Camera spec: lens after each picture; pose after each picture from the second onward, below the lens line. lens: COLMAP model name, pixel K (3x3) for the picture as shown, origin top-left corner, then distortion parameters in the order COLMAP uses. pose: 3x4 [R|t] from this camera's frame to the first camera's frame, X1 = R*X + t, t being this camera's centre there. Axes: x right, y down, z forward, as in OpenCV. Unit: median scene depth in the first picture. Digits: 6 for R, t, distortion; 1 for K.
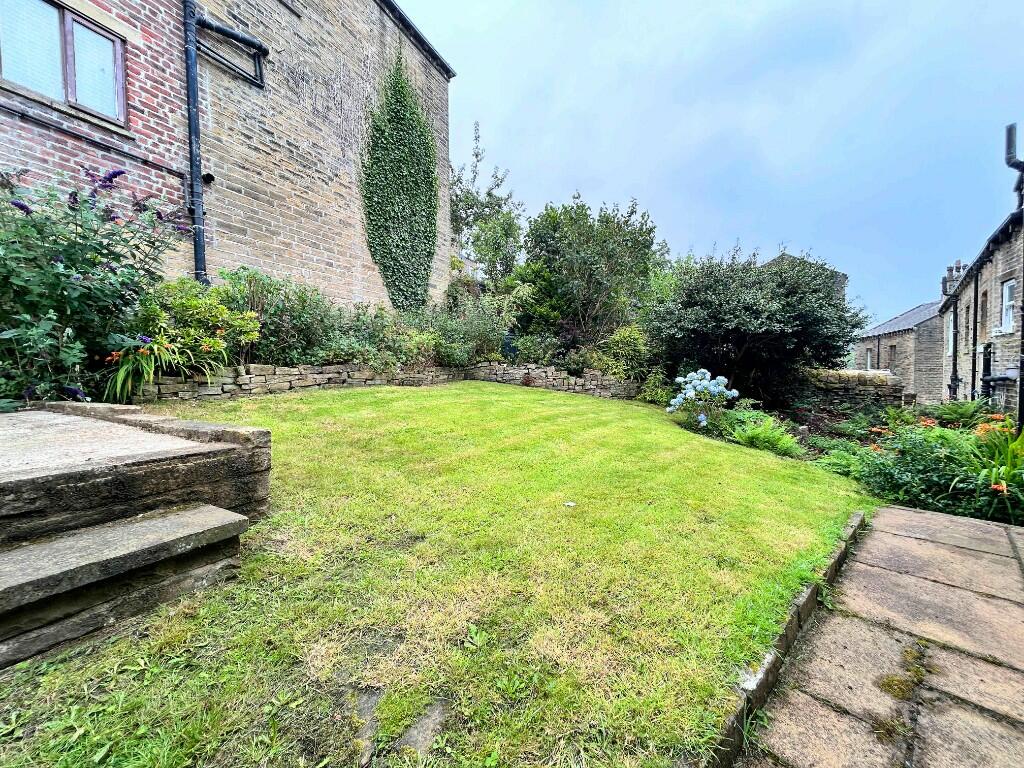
lens RADIAL K [[411.7, 0, 511.2], [0, 411.7, 385.7], [0, 0, 1]] dist [0.000120, 0.000516]
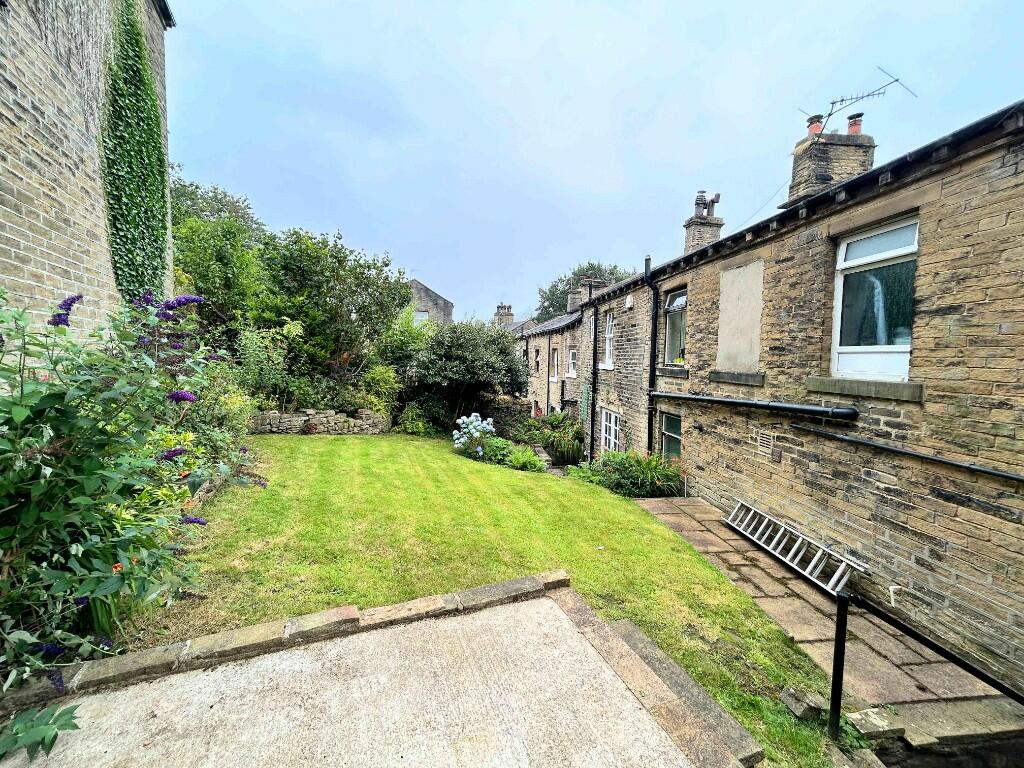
lens RADIAL K [[411.7, 0, 517.2], [0, 411.7, 382.3], [0, 0, 1]] dist [0.000120, 0.000516]
pose [[0.596584, -0.026199, 0.802123, -0.568635], [0.003628, 0.999545, 0.029949, -0.189940], [-0.802542, -0.014957, 0.596408, 0.069825]]
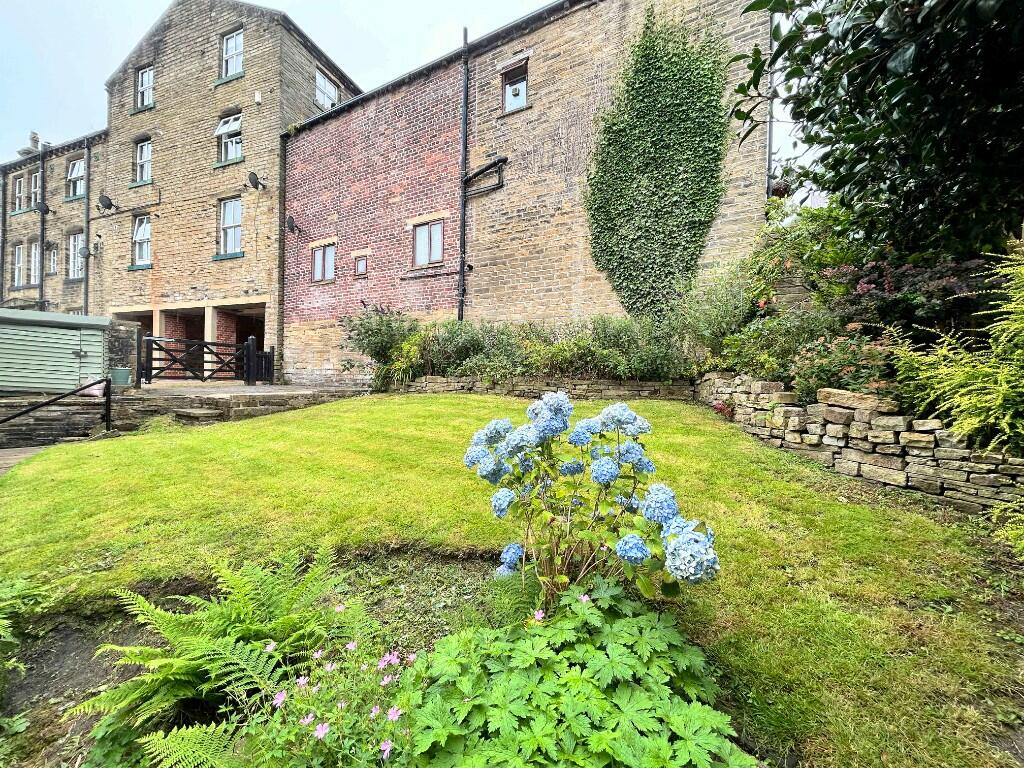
lens RADIAL K [[411.7, 0, 513.3], [0, 411.7, 384.1], [0, 0, 1]] dist [0.000120, 0.000516]
pose [[-0.054190, 0.016684, -0.998391, 0.746724], [-0.056969, 0.998180, 0.019773, -0.050461], [0.996904, 0.057949, -0.053141, 1.010044]]
